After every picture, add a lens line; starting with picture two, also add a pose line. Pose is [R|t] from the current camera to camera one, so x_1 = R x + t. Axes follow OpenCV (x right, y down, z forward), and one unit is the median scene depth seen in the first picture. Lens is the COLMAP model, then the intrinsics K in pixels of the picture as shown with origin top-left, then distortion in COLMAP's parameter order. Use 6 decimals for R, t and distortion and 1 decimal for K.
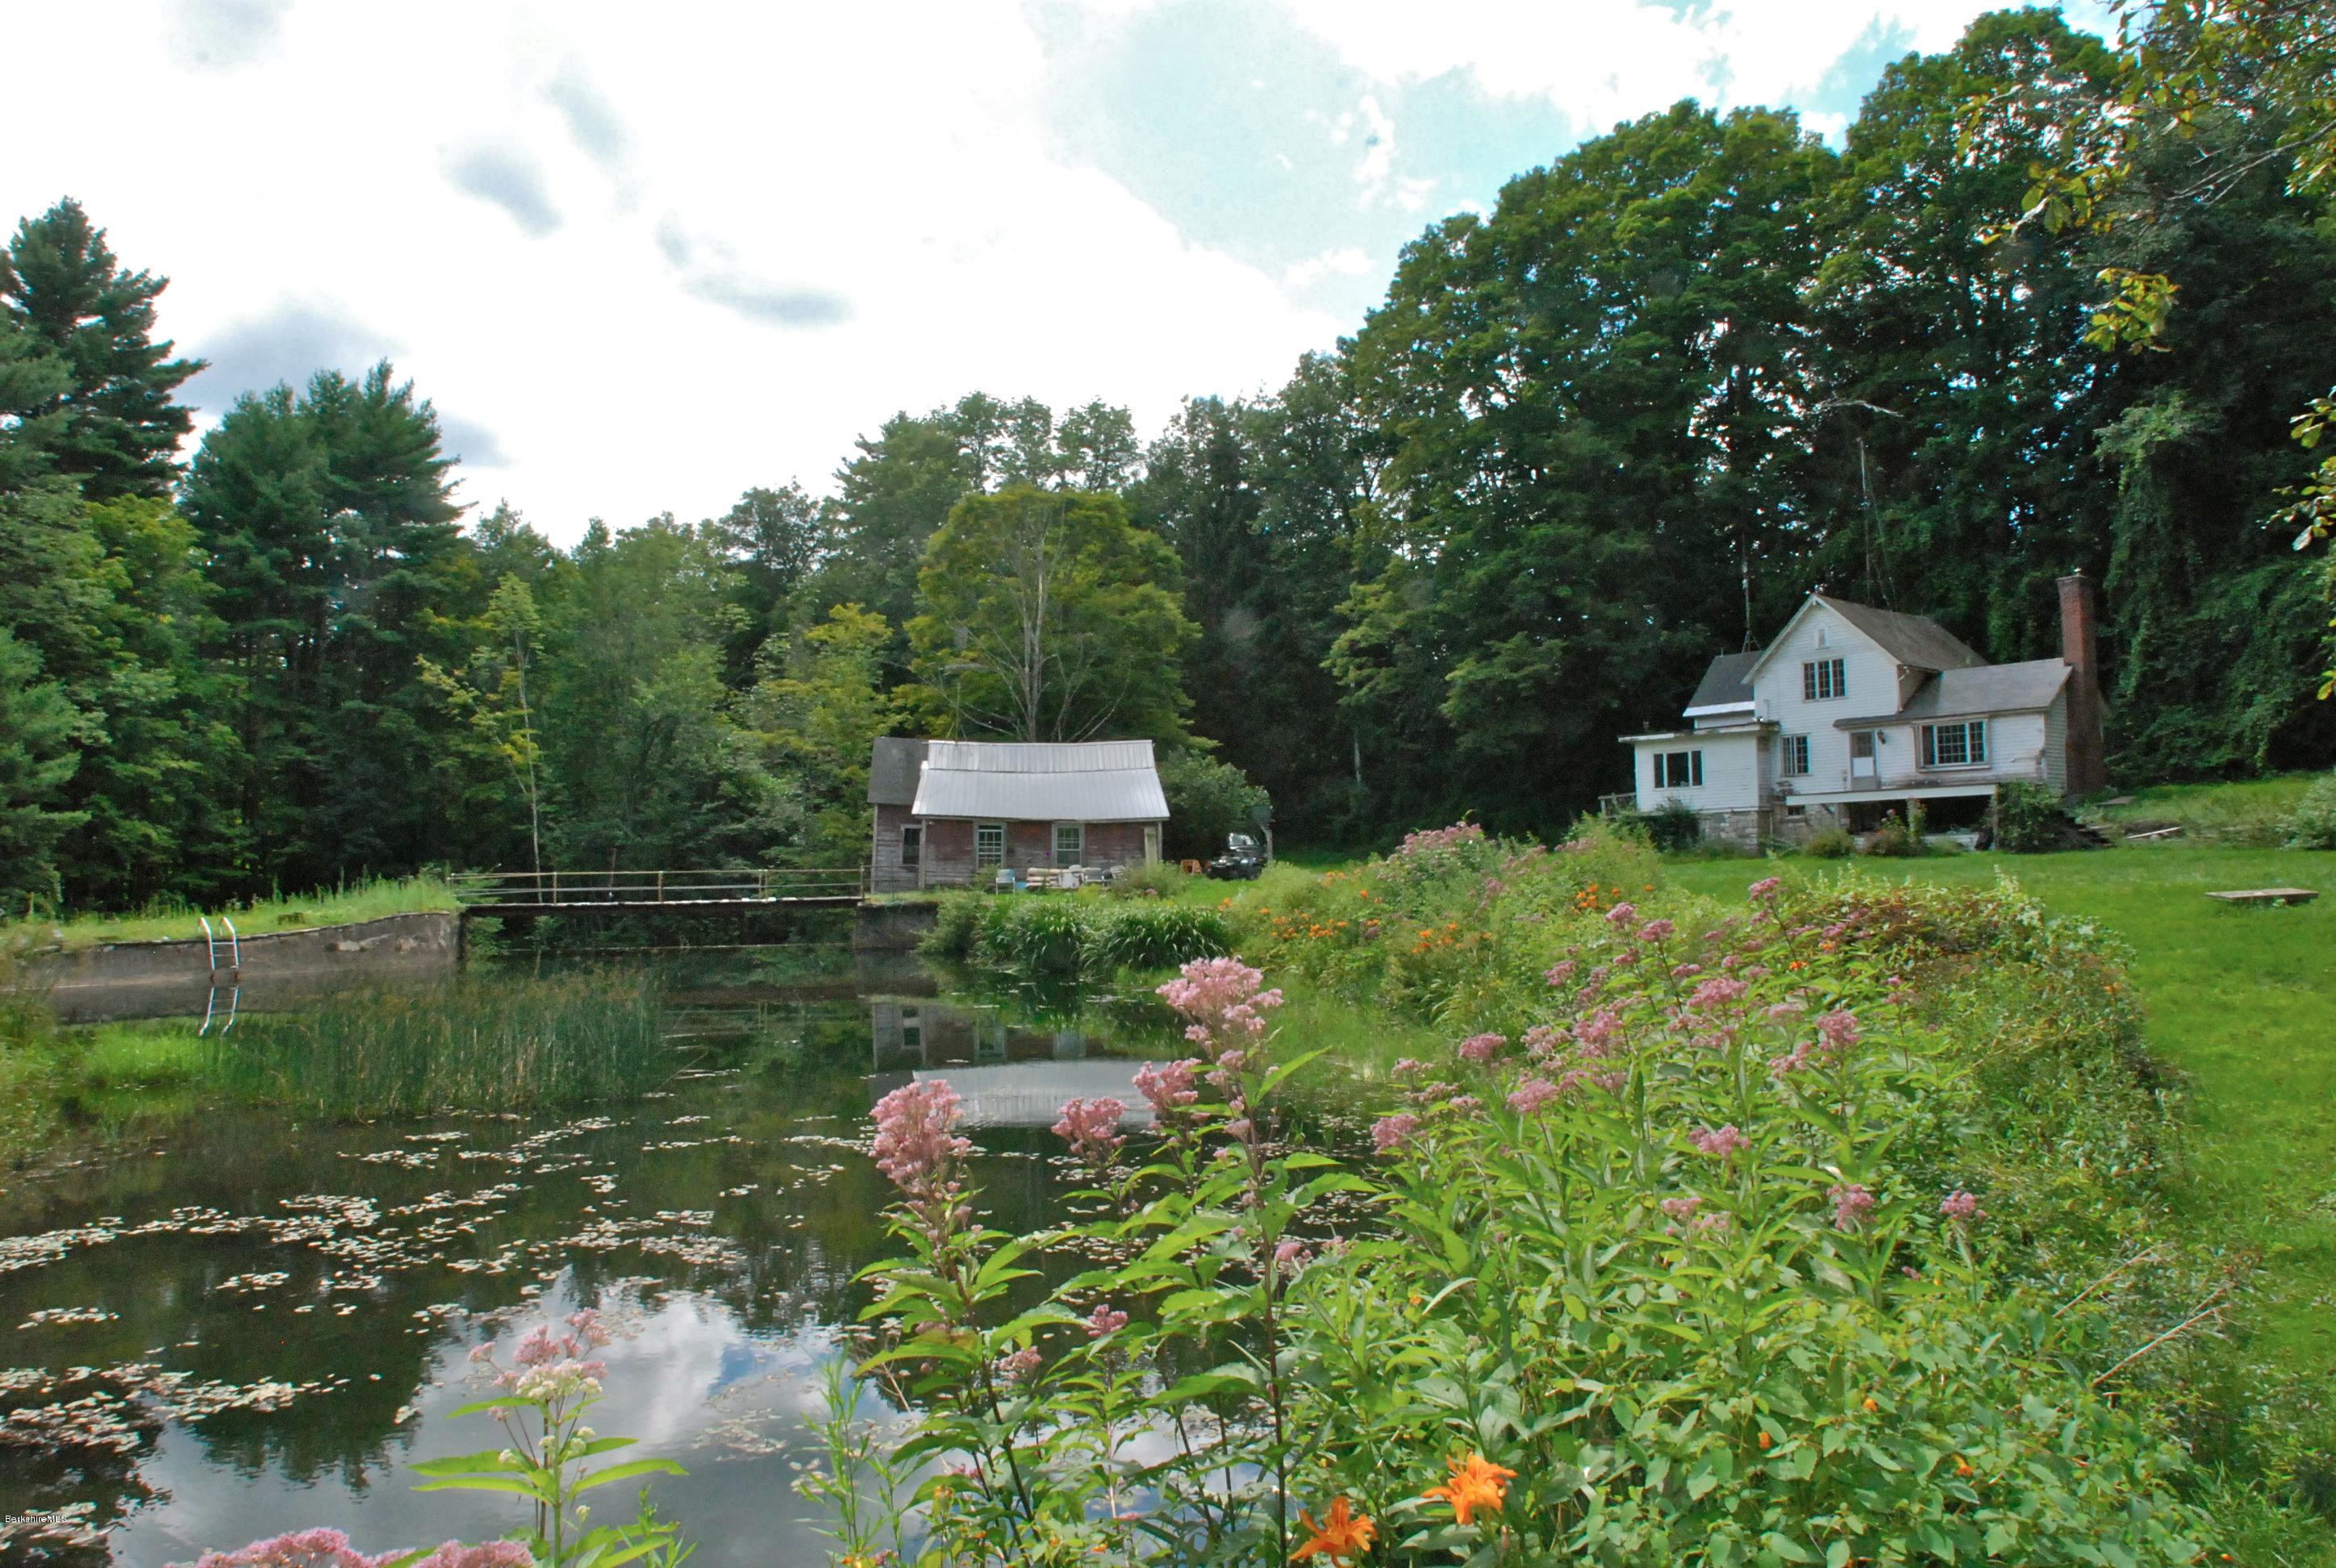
lens RADIAL K [[1422.0, 0, 1168.0], [0, 1422.0, 784.0], [0, 0, 1]] dist [-0.071120, 0.038441]
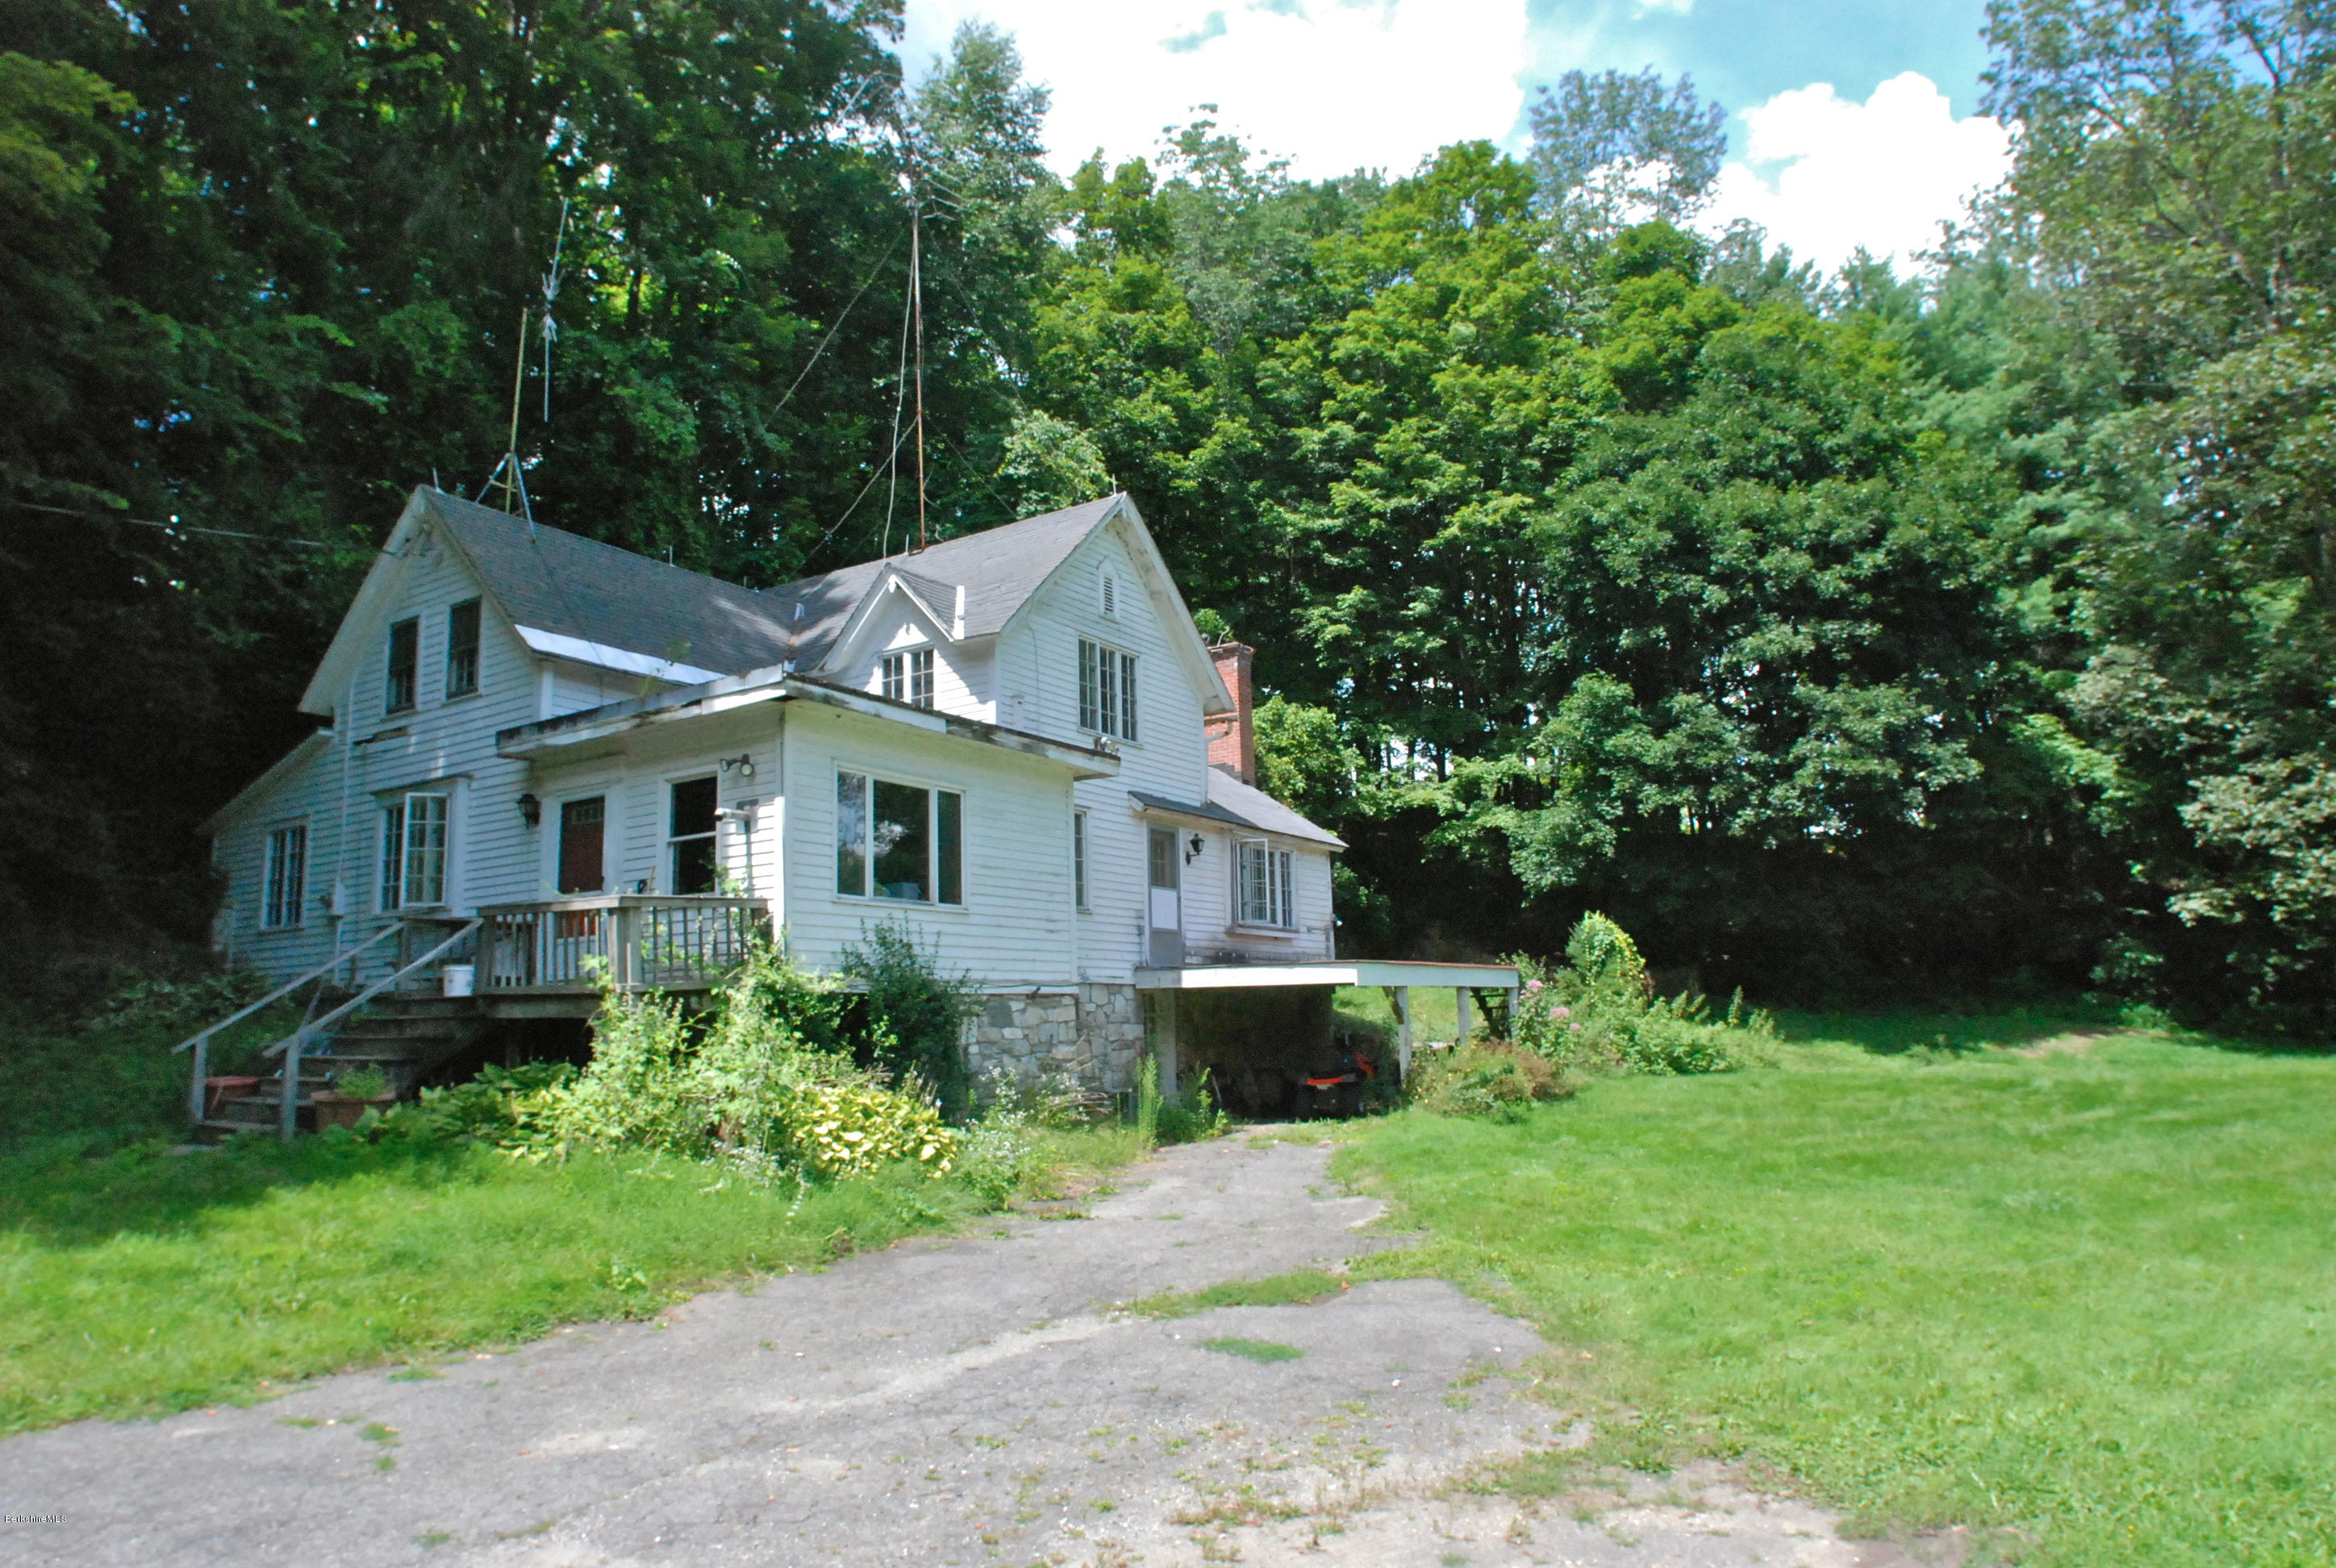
lens RADIAL K [[1440.4, 0, 1175.1], [0, 1440.4, 781.0], [0, 0, 1]] dist [-0.076872, 0.043508]
pose [[-0.371238, 0.183712, 0.910183, 0.068756], [-0.020707, 0.978350, -0.205917, 0.041580], [-0.928307, -0.095291, -0.359396, 1.135804]]
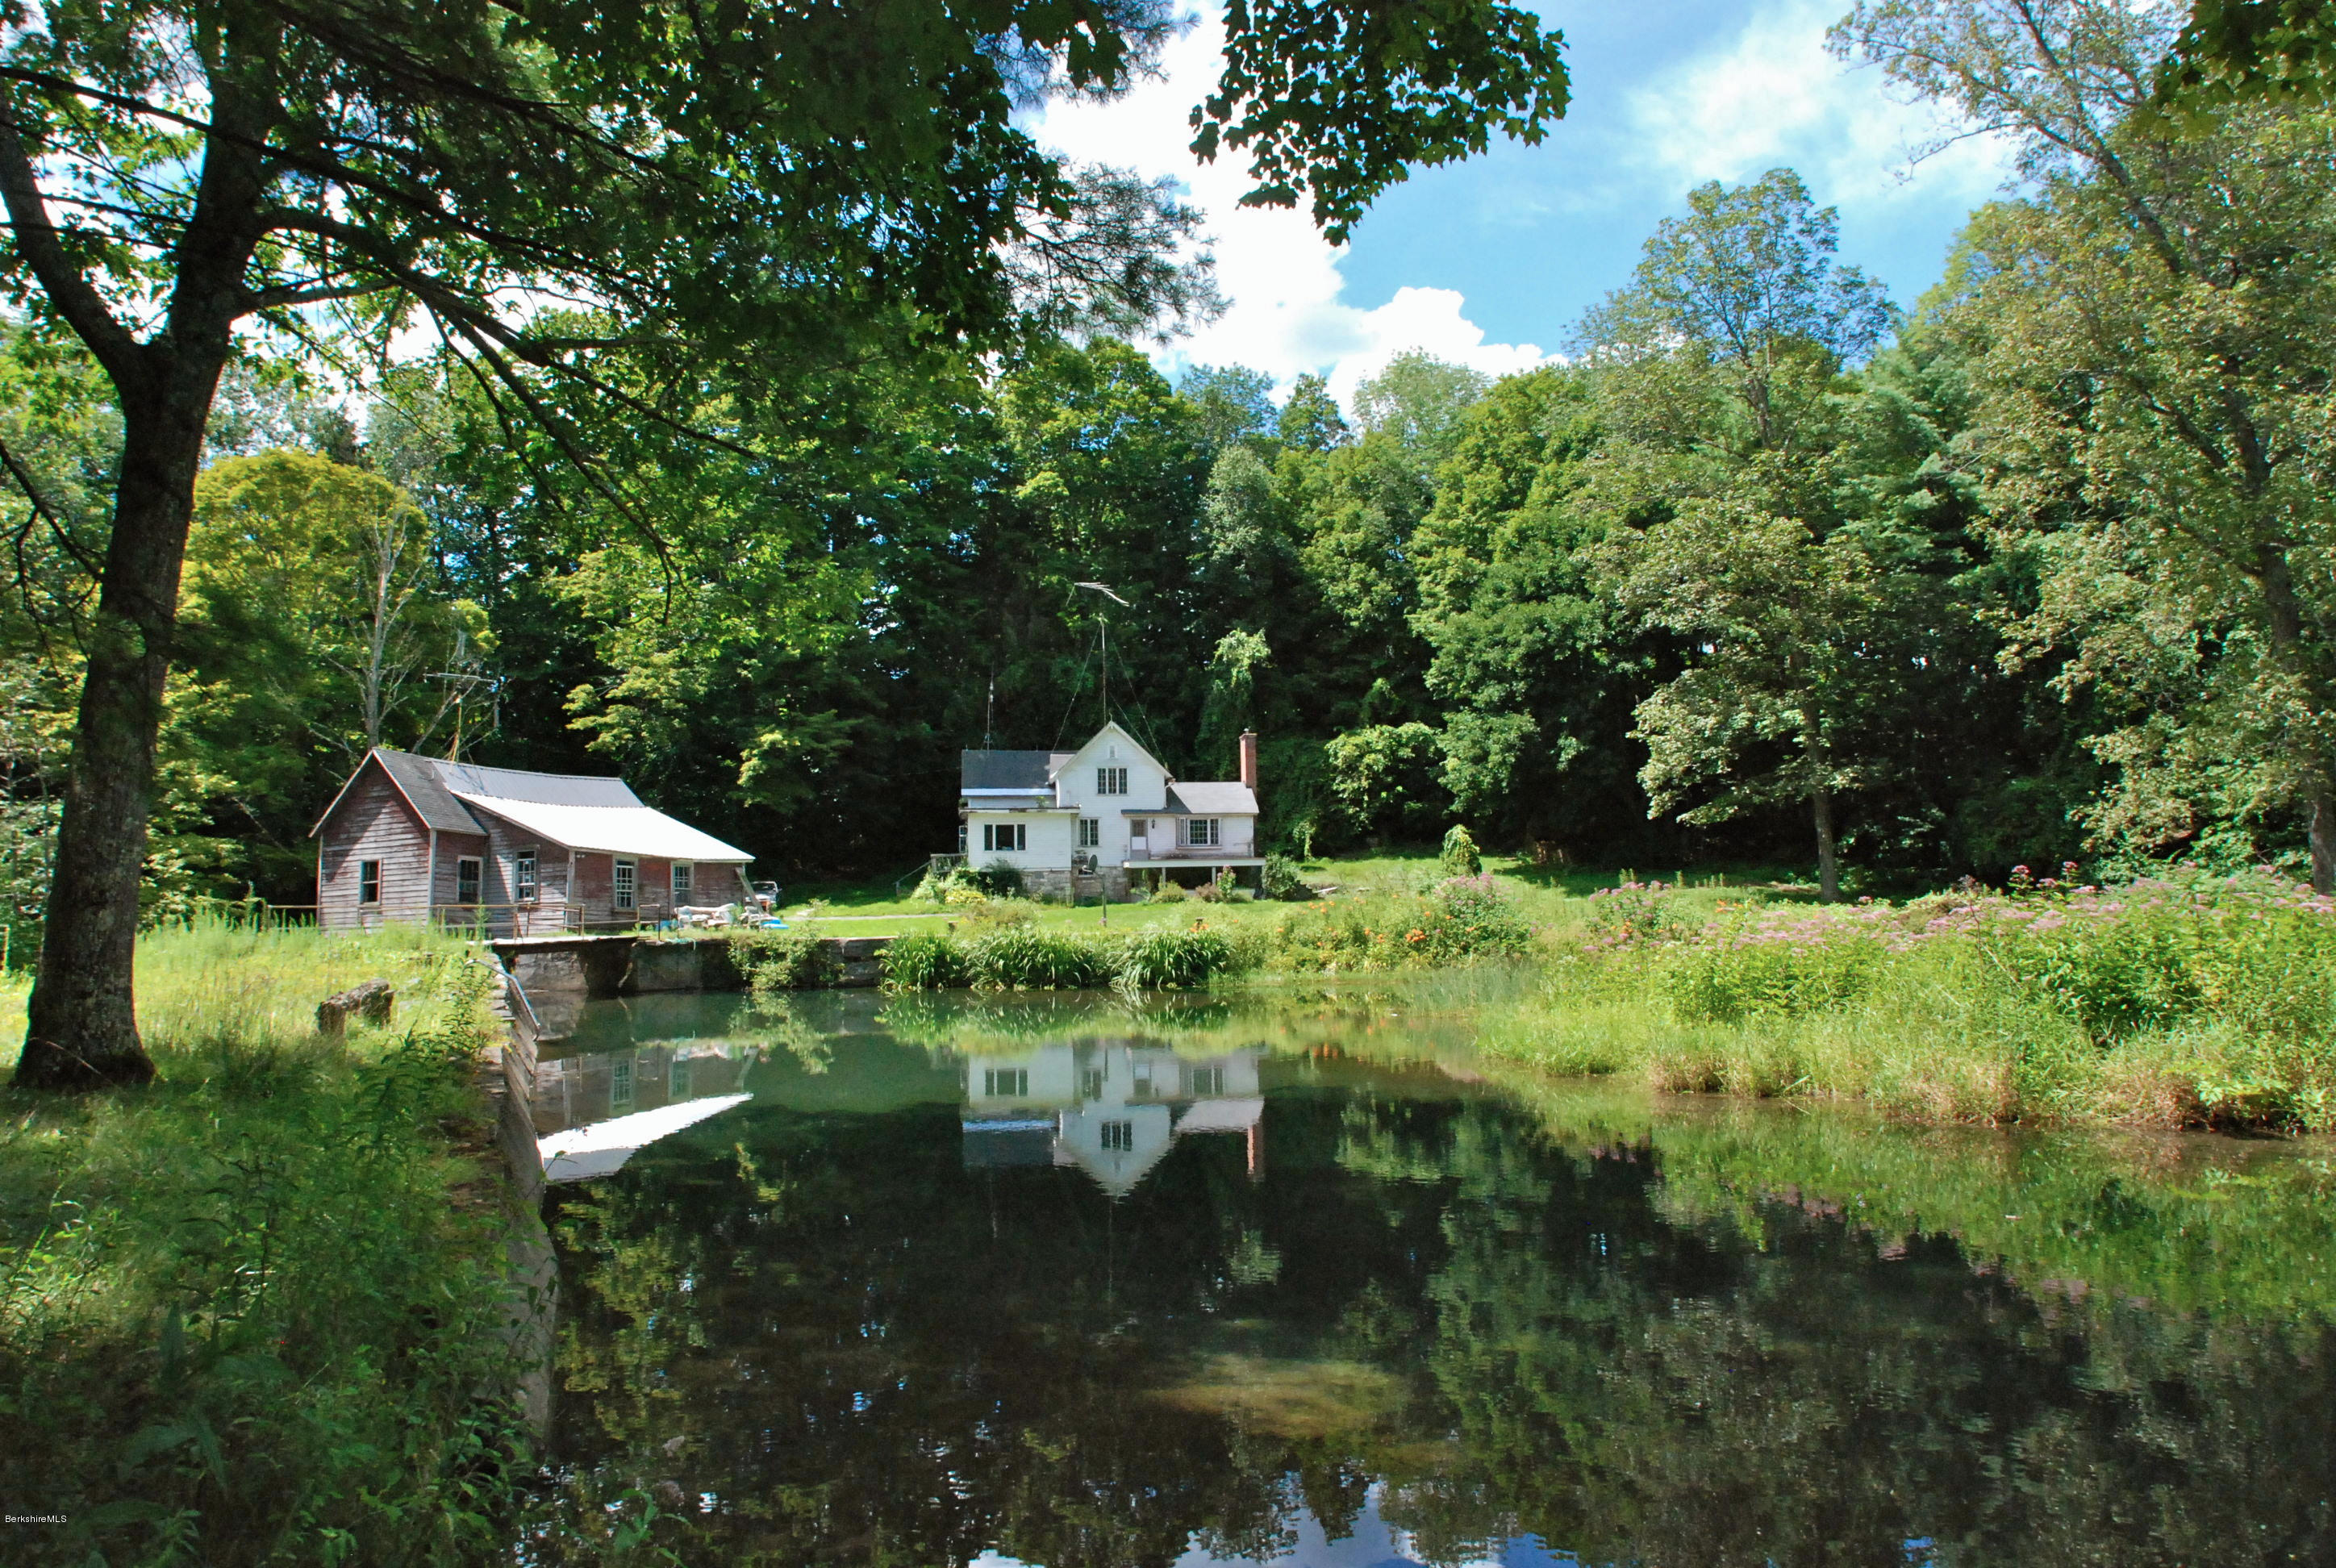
lens RADIAL K [[1440.4, 0, 1175.1], [0, 1440.4, 781.0], [0, 0, 1]] dist [-0.076872, 0.043508]
pose [[0.481095, 0.082563, 0.872772, -0.797443], [-0.043165, 0.996579, -0.070481, 0.027178], [-0.875605, -0.003765, 0.483013, 0.225906]]
